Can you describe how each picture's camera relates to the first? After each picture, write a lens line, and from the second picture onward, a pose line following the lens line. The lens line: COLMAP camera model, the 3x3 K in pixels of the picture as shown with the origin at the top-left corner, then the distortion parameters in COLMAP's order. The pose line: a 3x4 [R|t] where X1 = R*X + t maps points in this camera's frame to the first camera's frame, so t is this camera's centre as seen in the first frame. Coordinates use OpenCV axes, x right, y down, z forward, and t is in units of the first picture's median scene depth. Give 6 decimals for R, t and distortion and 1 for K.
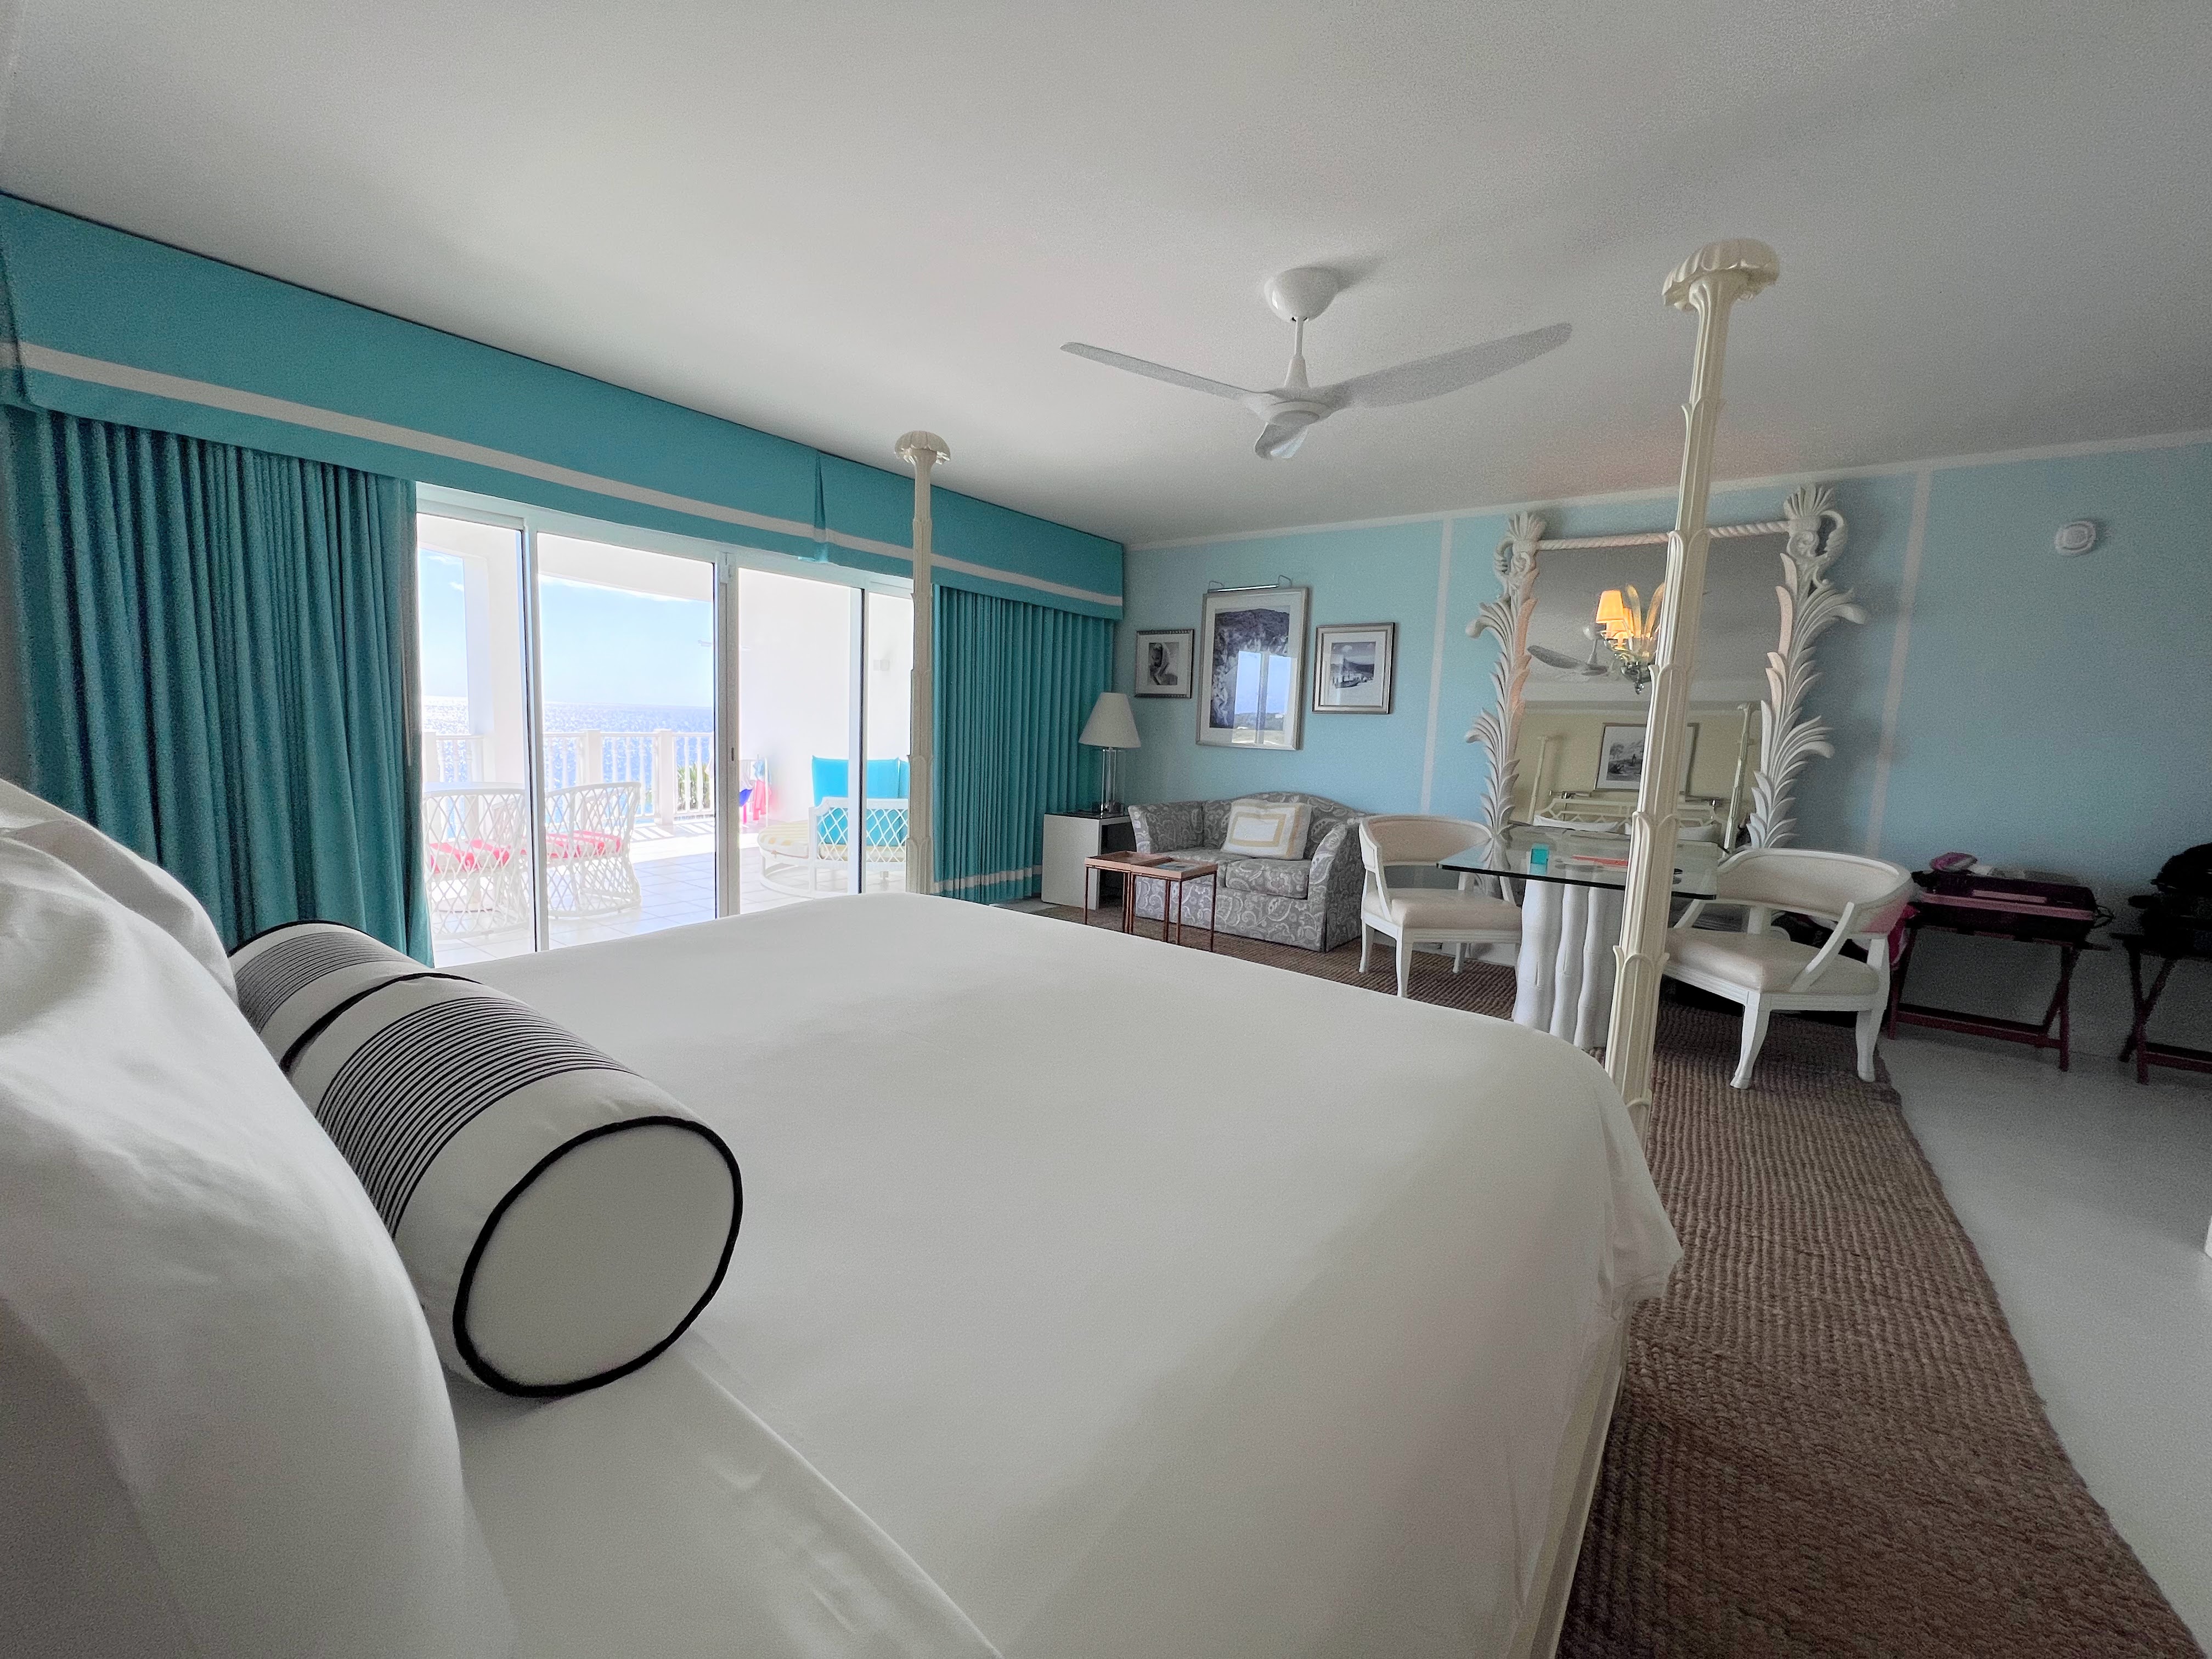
lens RADIAL K [[880.9, 0, 1109.6], [0, 880.9, 829.7], [0, 0, 1]] dist [-0.000541, 0.000059]
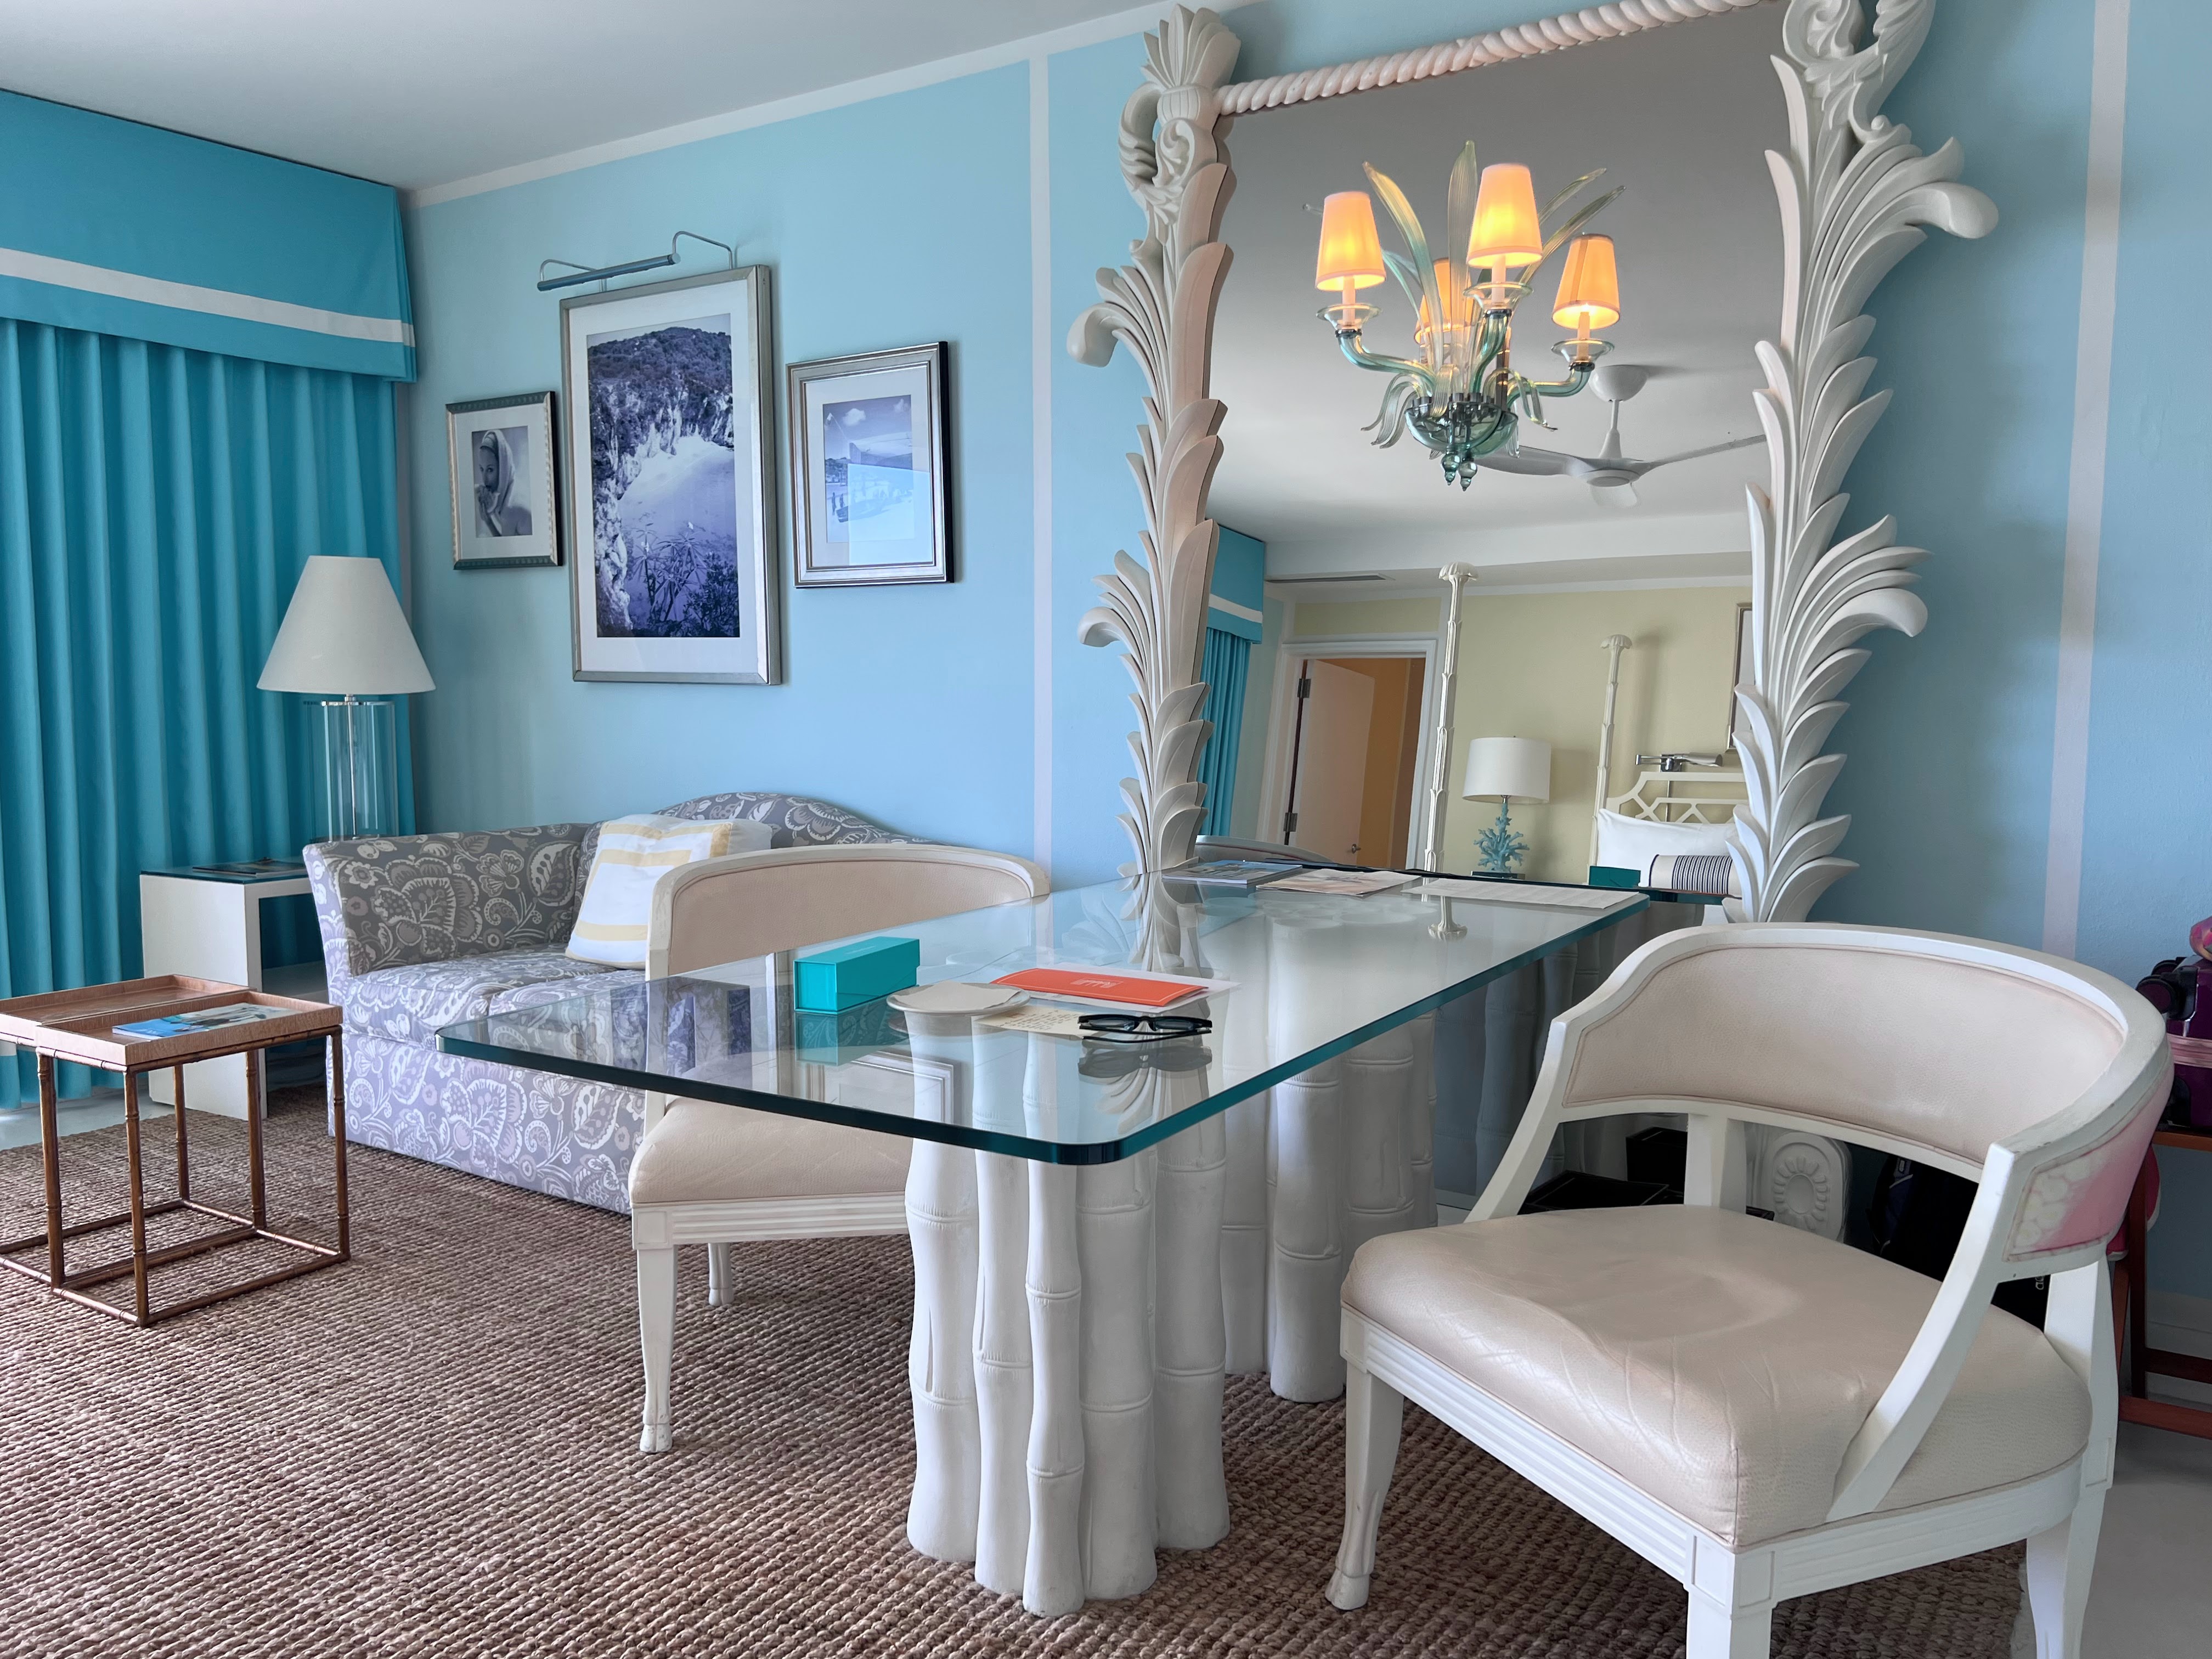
lens RADIAL K [[1686.4, 0, 1100.7], [0, 1686.4, 828.3], [0, 0, 1]] dist [0.035946, -0.011091]
pose [[0.997931, -0.043924, 0.046954, 0.322615], [0.044791, 0.998842, -0.017570, -0.006329], [-0.046128, 0.019636, 0.998743, 0.245397]]
